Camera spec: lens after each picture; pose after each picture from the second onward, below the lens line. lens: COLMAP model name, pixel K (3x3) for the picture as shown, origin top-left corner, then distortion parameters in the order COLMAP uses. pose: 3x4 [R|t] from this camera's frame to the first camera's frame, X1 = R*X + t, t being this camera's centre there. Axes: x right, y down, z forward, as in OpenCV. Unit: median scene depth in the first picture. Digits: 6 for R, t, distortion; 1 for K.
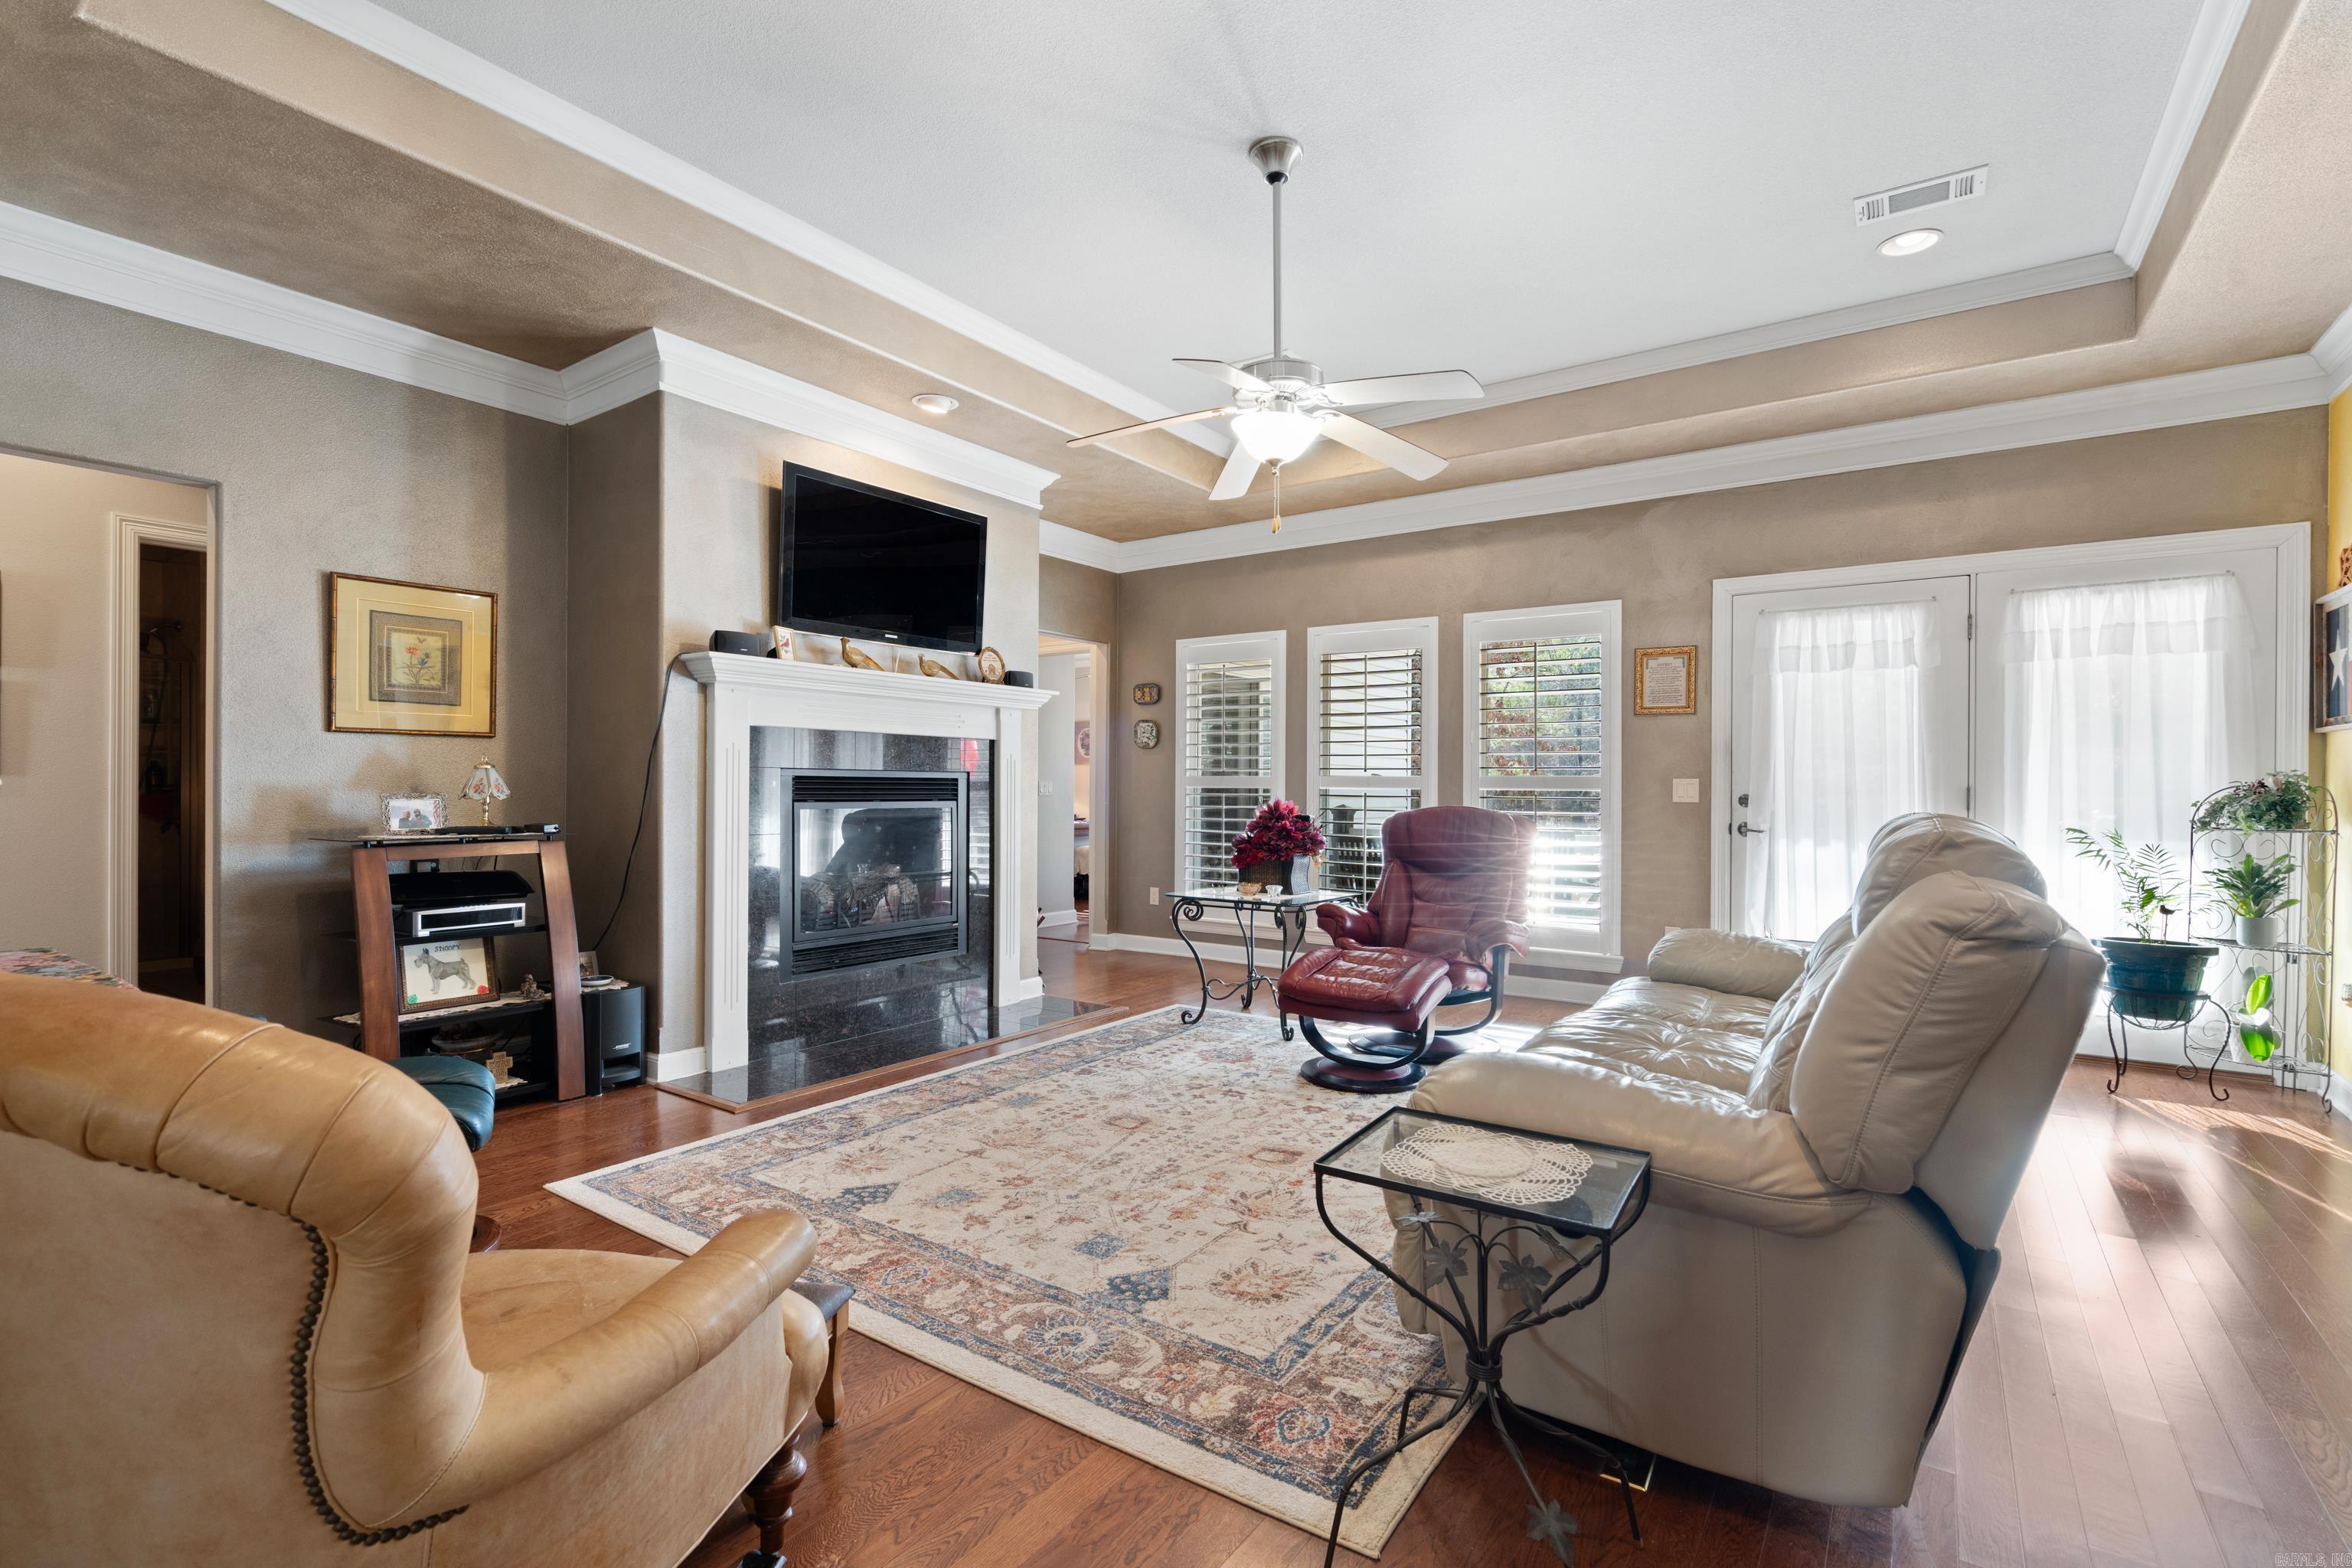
lens RADIAL K [[1061.3, 0, 1167.9], [0, 1061.3, 779.5], [0, 0, 1]] dist [-0.006492, 0.002831]
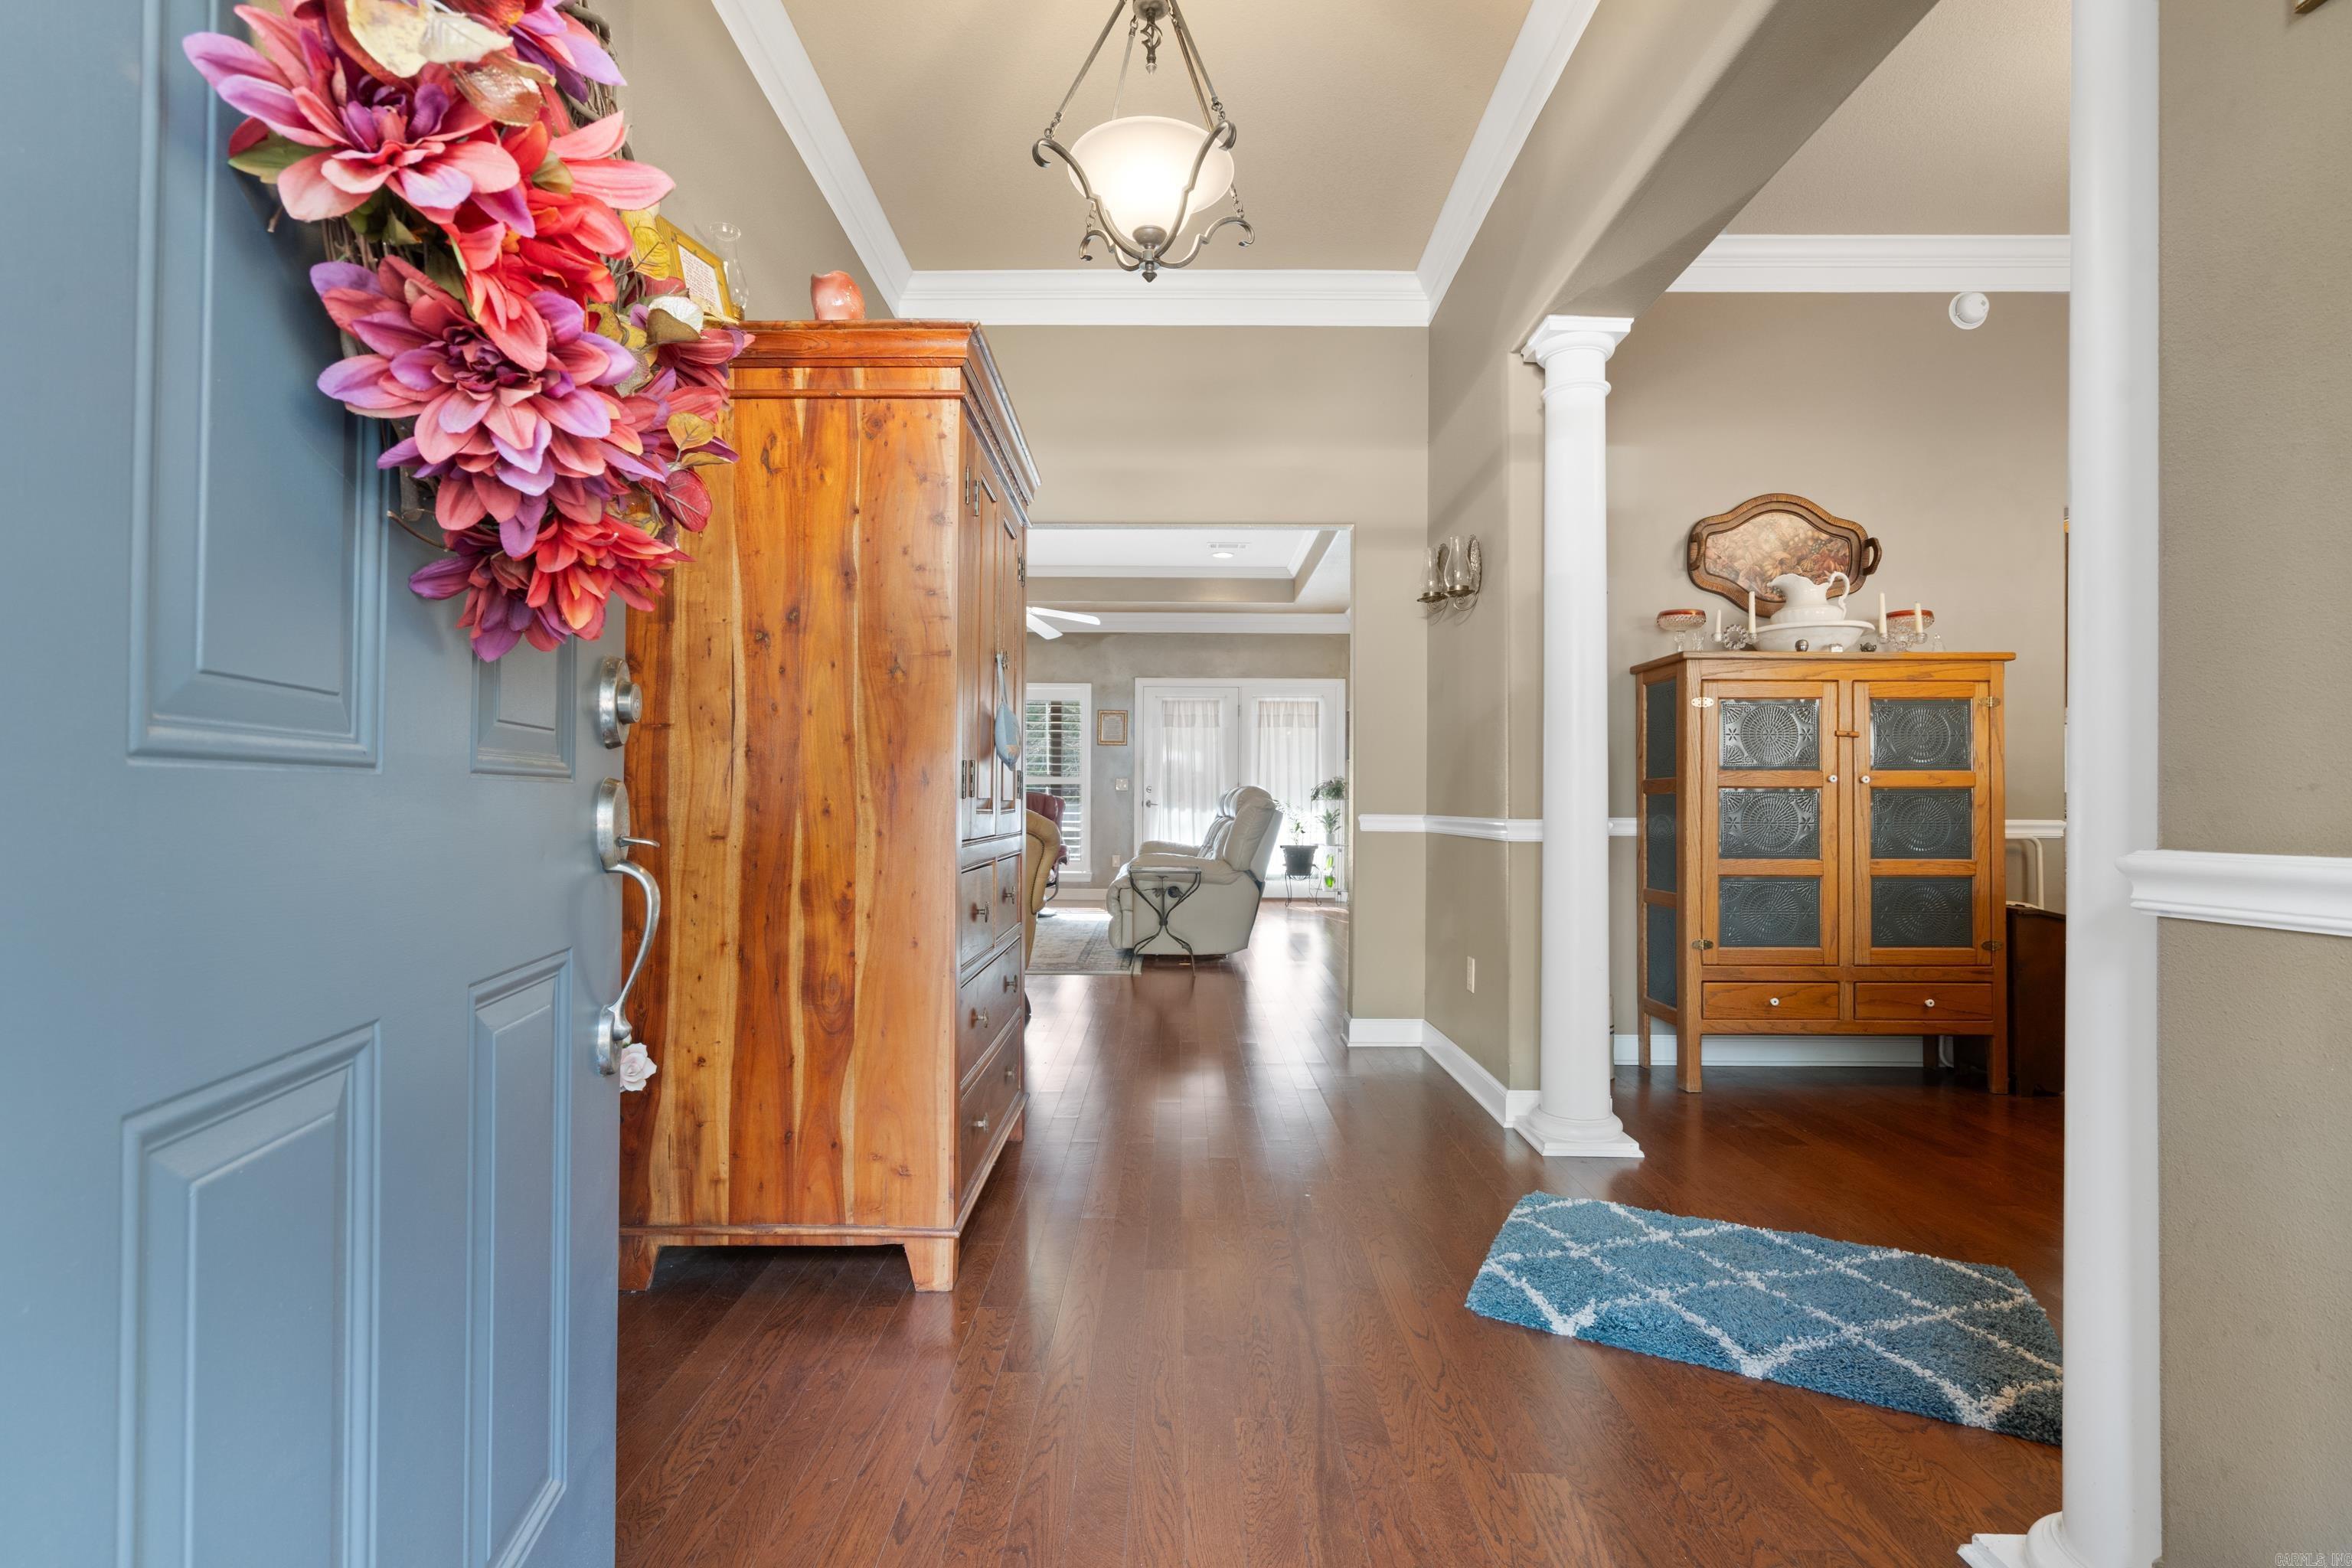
lens RADIAL K [[1061.3, 0, 1174.1], [0, 1061.3, 790.1], [0, 0, 1]] dist [-0.006492, 0.002831]
pose [[0.814093, 0.008361, 0.580674, -0.854826], [-0.005751, 0.999963, -0.006335, 0.049474], [-0.580706, 0.001818, 0.814111, -0.970584]]
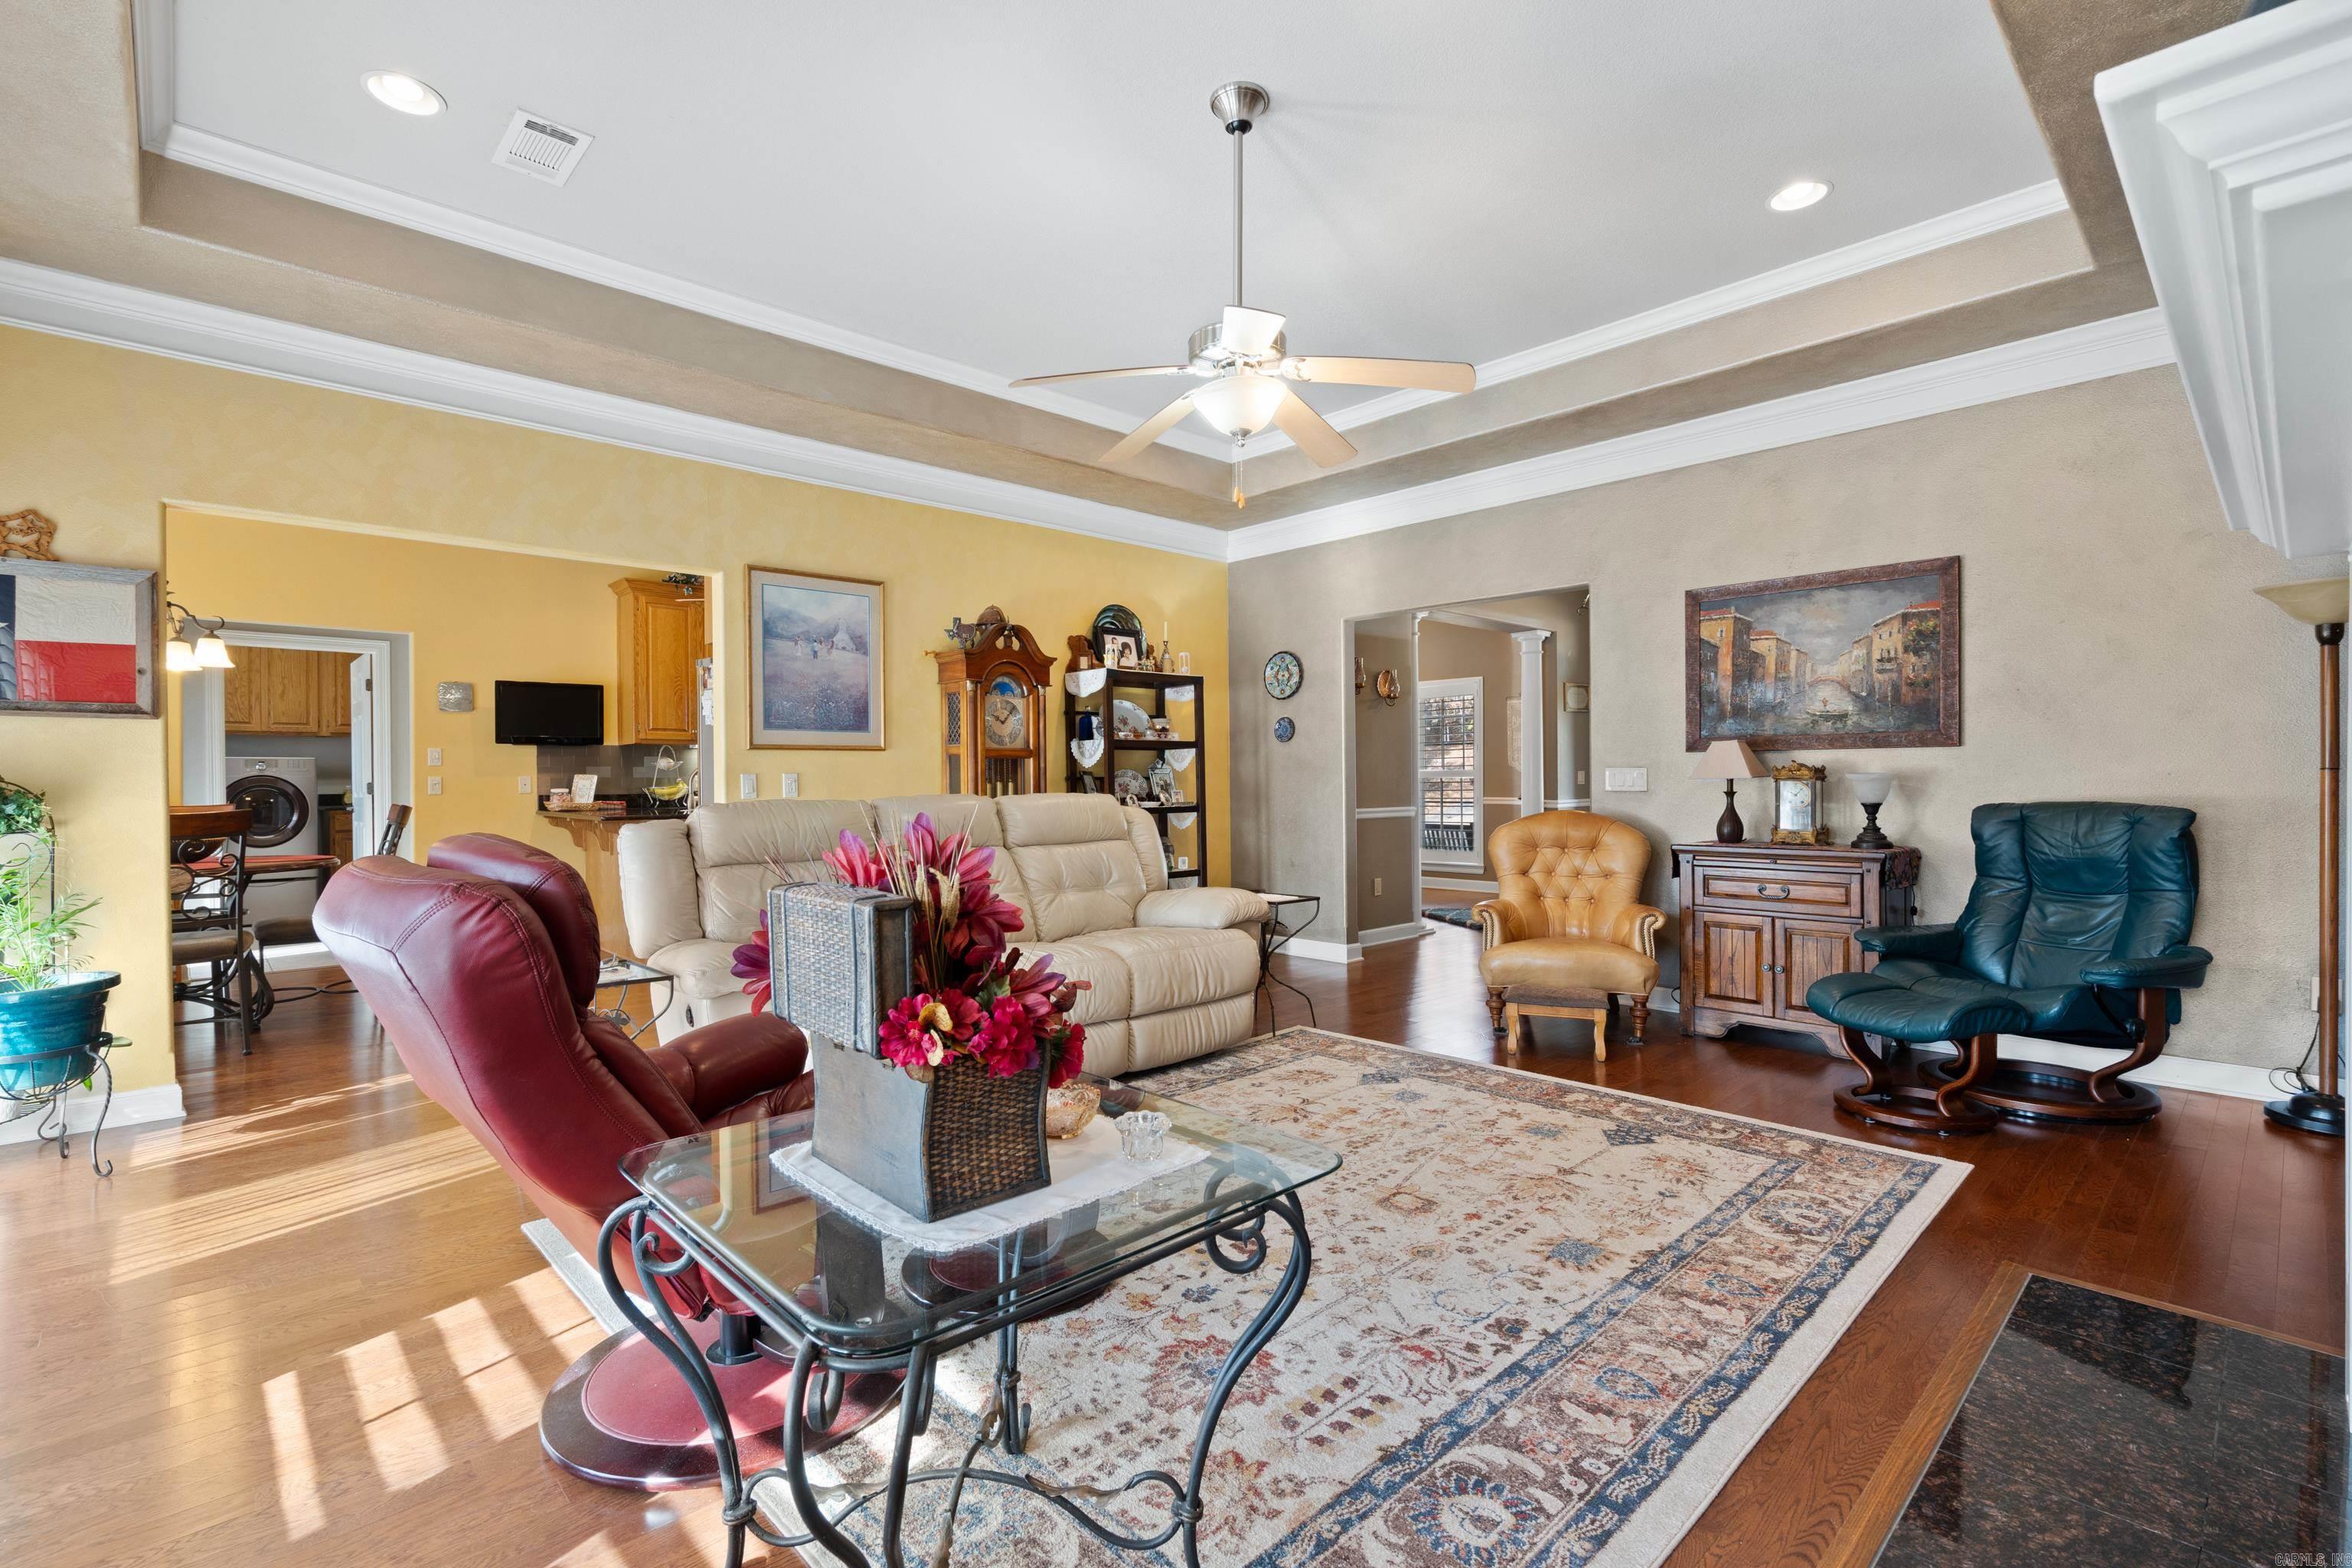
lens RADIAL K [[1061.3, 0, 1164.2], [0, 1061.3, 783.1], [0, 0, 1]] dist [-0.006492, 0.002831]
pose [[-0.979537, -0.000014, 0.201264, -0.020022], [-0.001170, 0.999983, -0.005625, 0.014368], [-0.201261, -0.005745, -0.979521, 1.802532]]
